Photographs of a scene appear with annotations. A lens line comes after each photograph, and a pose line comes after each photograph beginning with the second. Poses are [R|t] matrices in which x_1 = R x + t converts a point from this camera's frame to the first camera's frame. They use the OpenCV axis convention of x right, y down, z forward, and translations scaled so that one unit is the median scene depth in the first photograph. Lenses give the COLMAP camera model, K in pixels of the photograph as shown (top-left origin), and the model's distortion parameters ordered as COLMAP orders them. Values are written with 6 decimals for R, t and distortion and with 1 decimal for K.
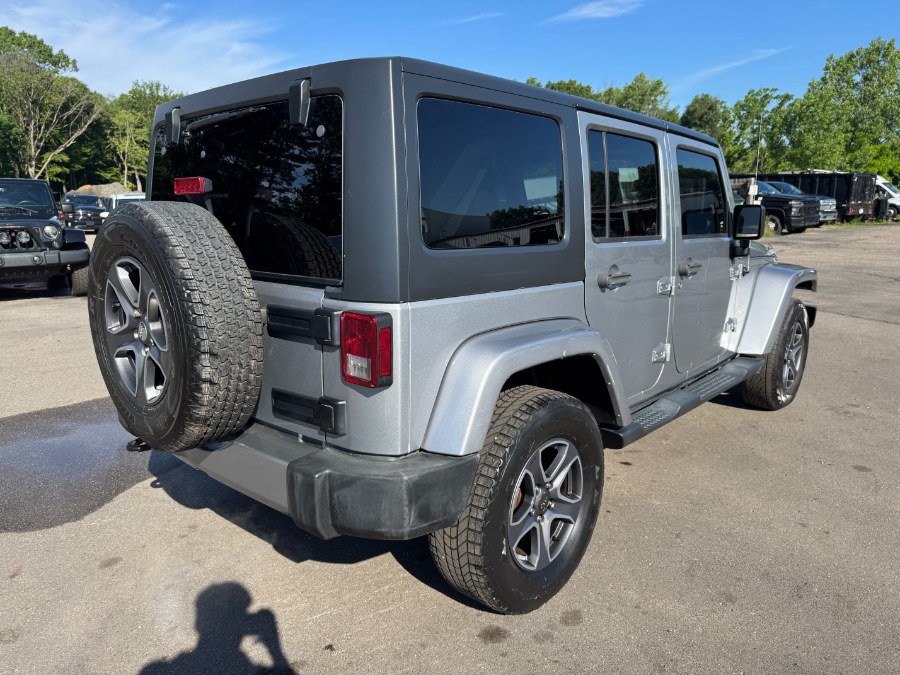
lens RADIAL K [[643.8, 0, 455.0], [0, 643.8, 338.8], [0, 0, 1]] dist [0.039043, -0.030141]
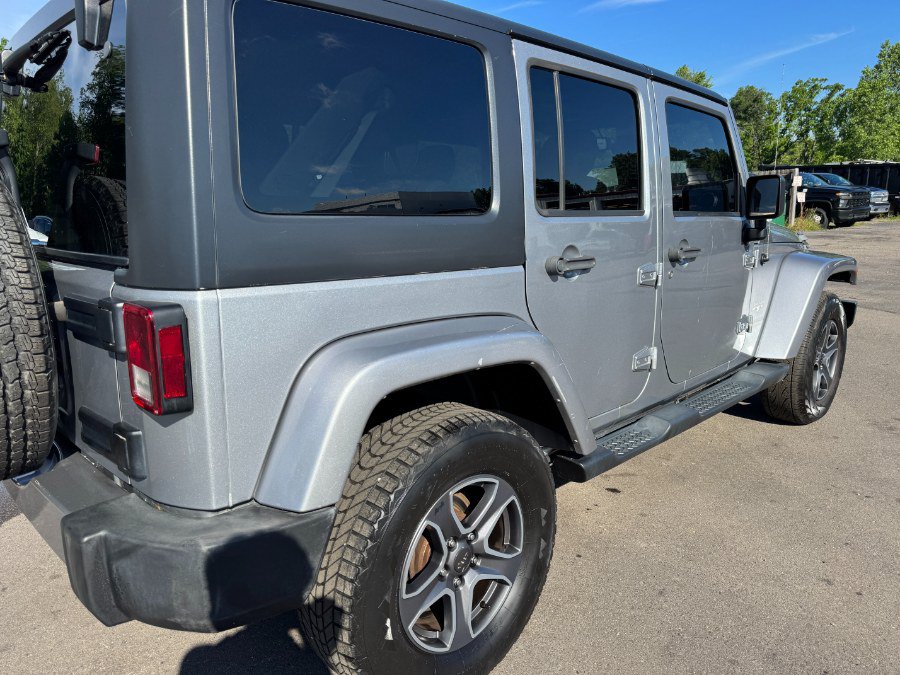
lens RADIAL K [[643.8, 0, 451.9], [0, 643.8, 335.3], [0, 0, 1]] dist [0.039043, -0.030141]
pose [[0.998140, 0.004601, -0.060792, 0.160026], [-0.004663, 0.999989, -0.000886, -0.006788], [0.060787, 0.001168, 0.998150, 0.235305]]
